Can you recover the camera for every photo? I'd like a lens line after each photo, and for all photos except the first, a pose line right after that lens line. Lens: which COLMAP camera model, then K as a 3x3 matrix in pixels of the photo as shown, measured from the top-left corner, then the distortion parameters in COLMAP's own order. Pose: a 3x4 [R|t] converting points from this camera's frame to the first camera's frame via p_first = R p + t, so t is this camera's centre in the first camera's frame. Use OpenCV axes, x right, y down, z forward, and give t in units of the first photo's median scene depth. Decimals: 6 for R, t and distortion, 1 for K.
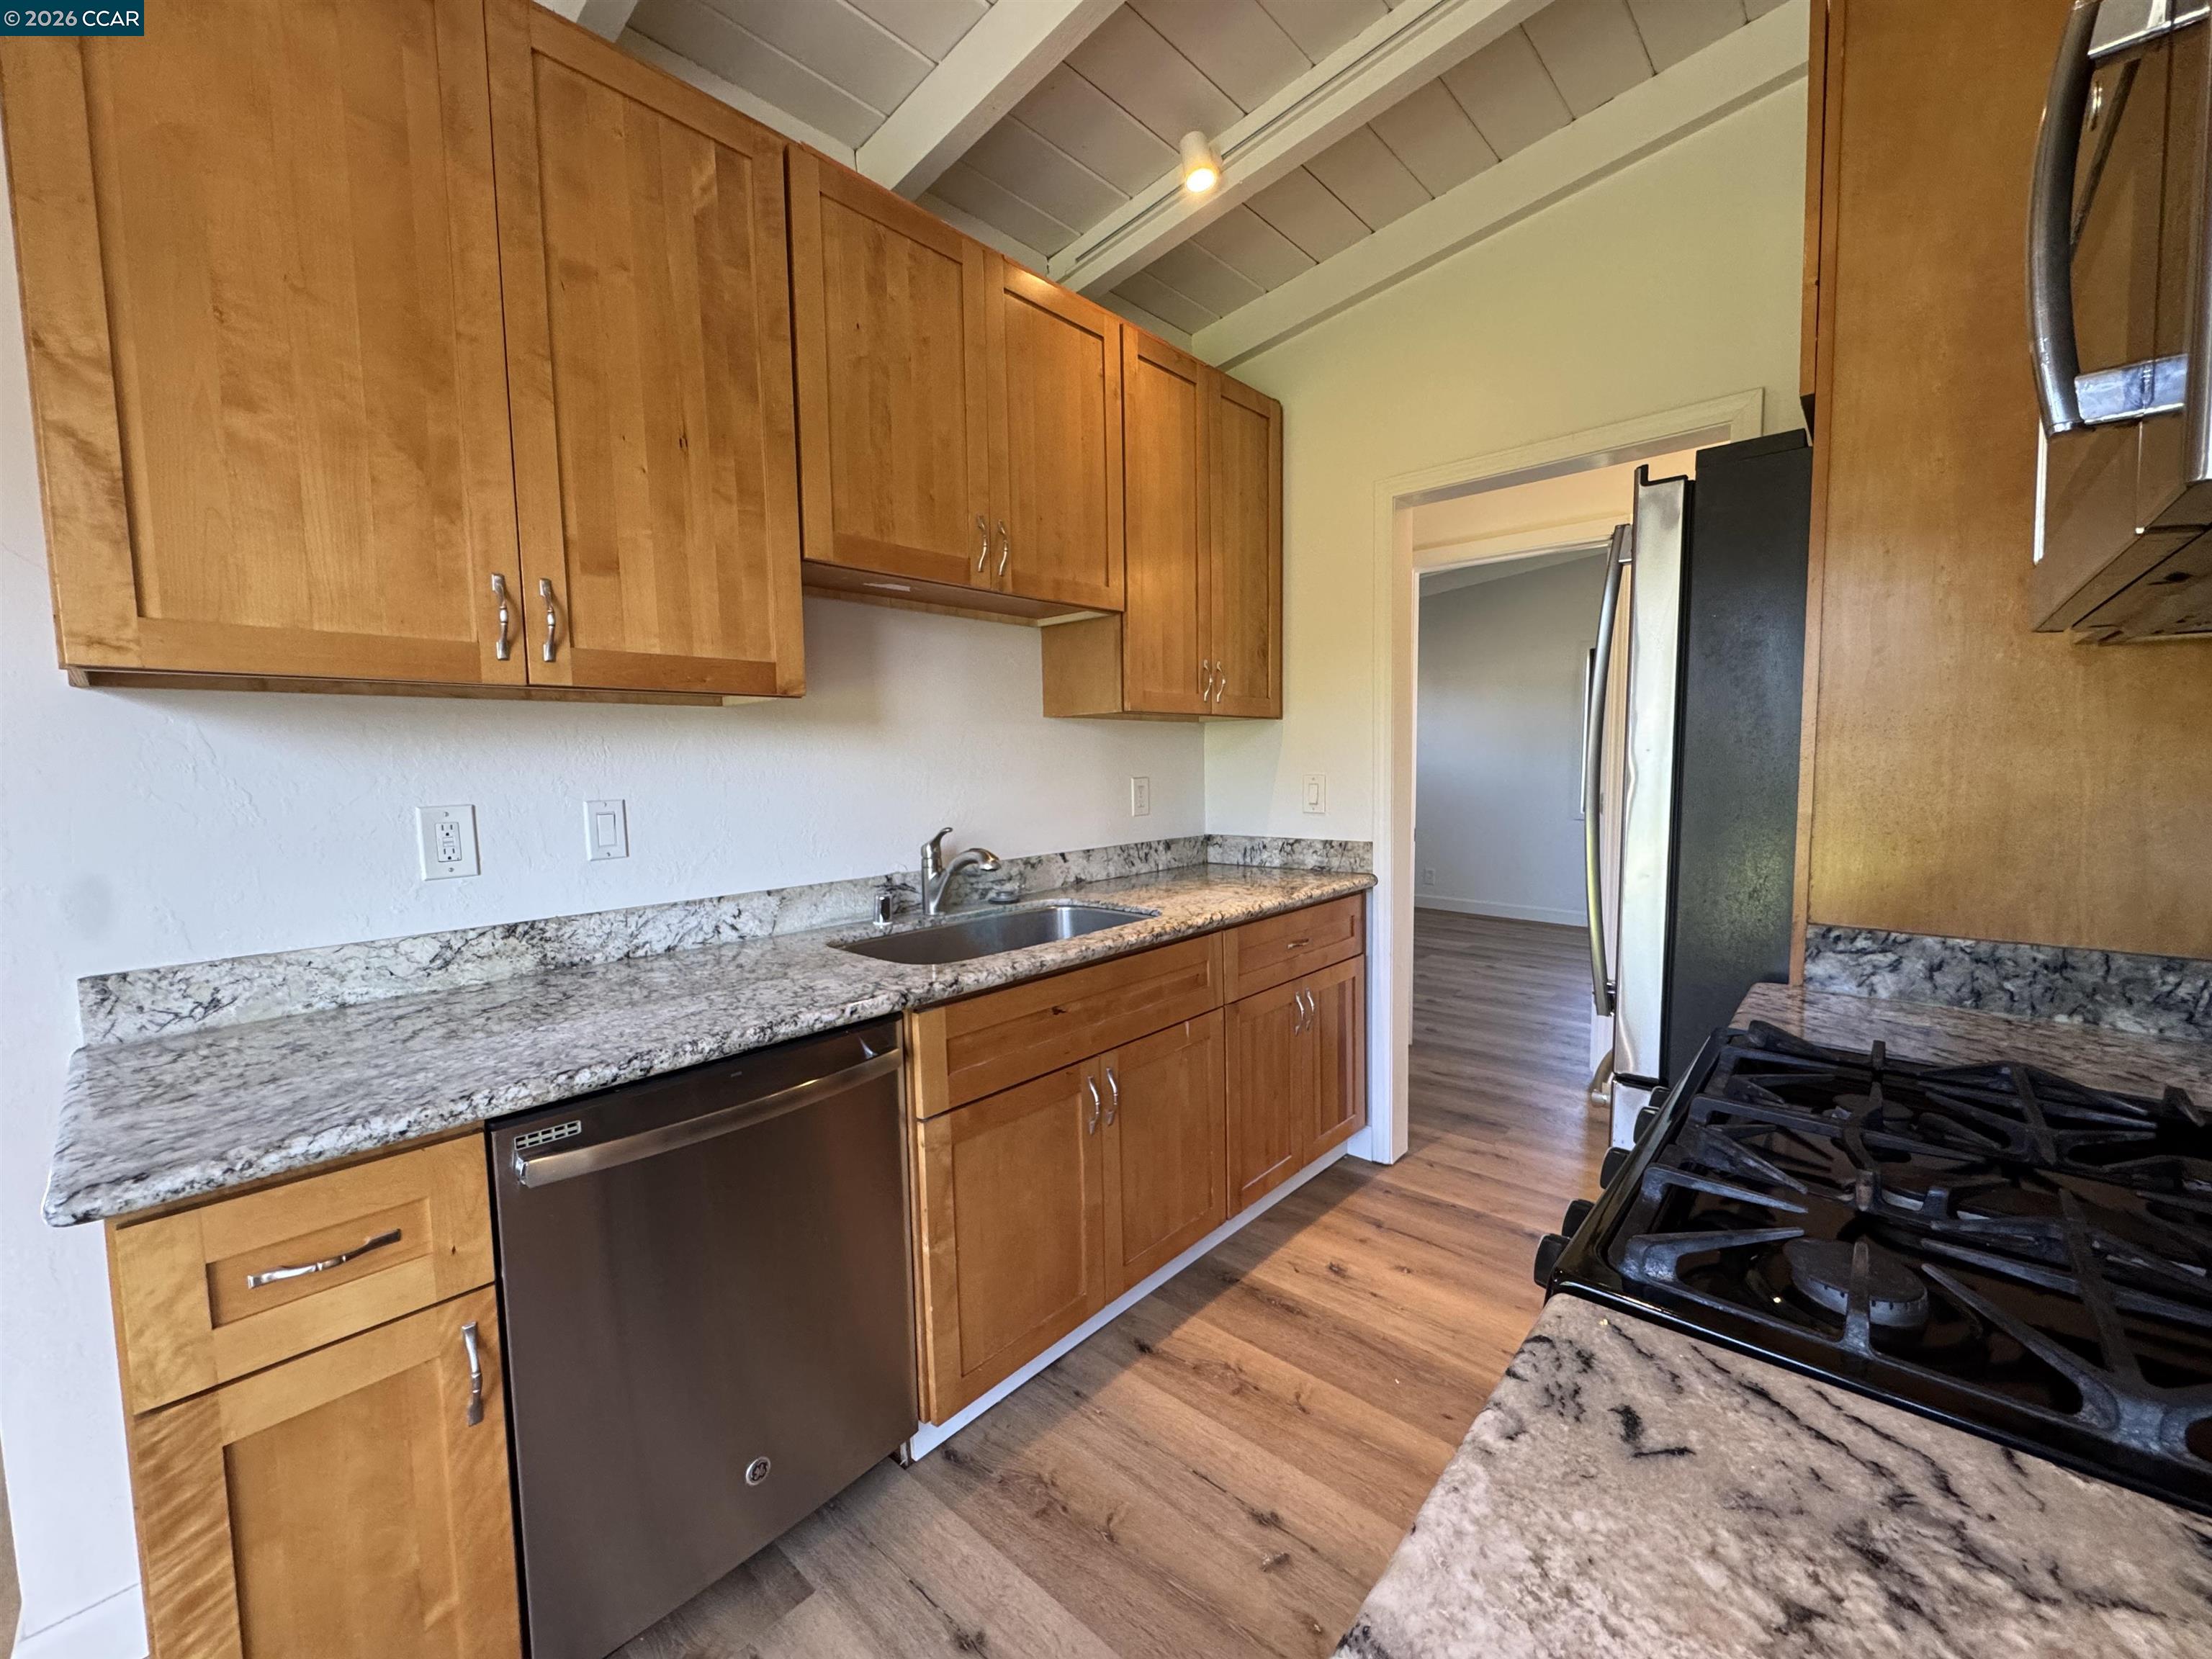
lens RADIAL K [[889.3, 0, 1104.8], [0, 889.3, 828.6], [0, 0, 1]] dist [-0.004431, 0.000752]
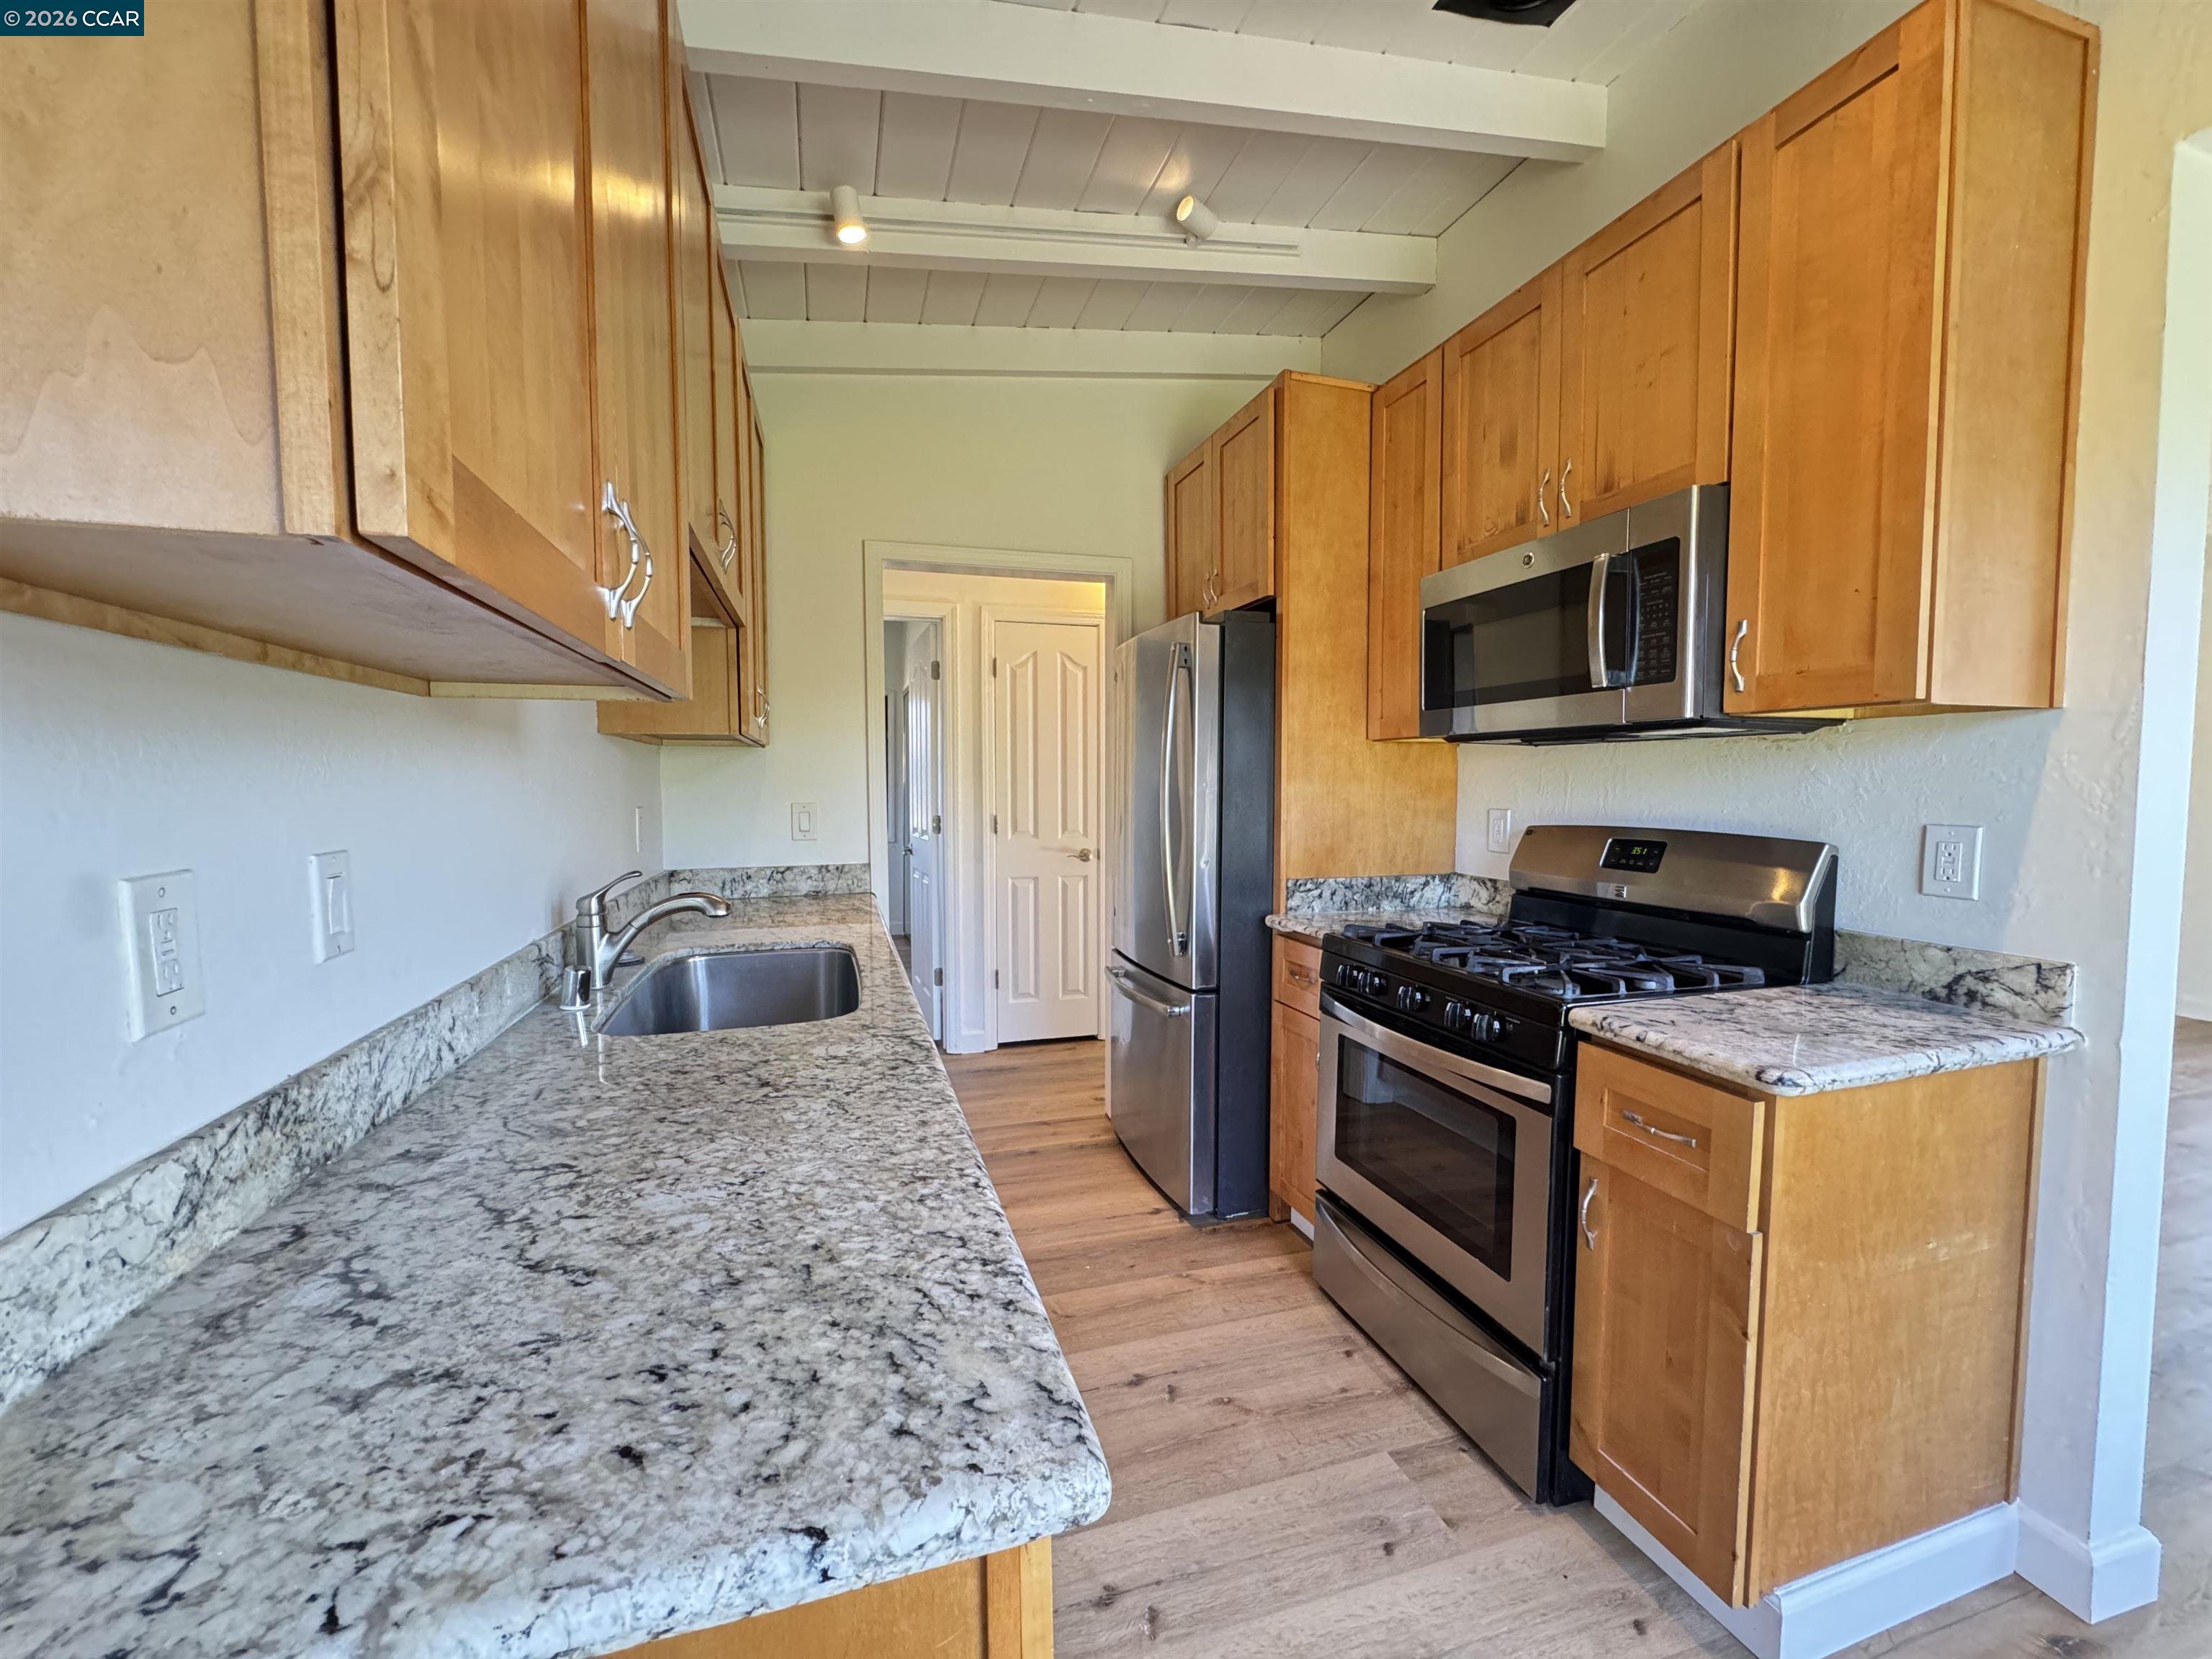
lens RADIAL K [[889.3, 0, 1104.8], [0, 889.3, 828.6], [0, 0, 1]] dist [-0.004431, 0.000752]
pose [[0.504916, -0.030793, 0.862619, -1.049126], [0.059520, 0.998227, 0.000795, -0.023808], [-0.861114, 0.050942, 0.505854, 0.399327]]
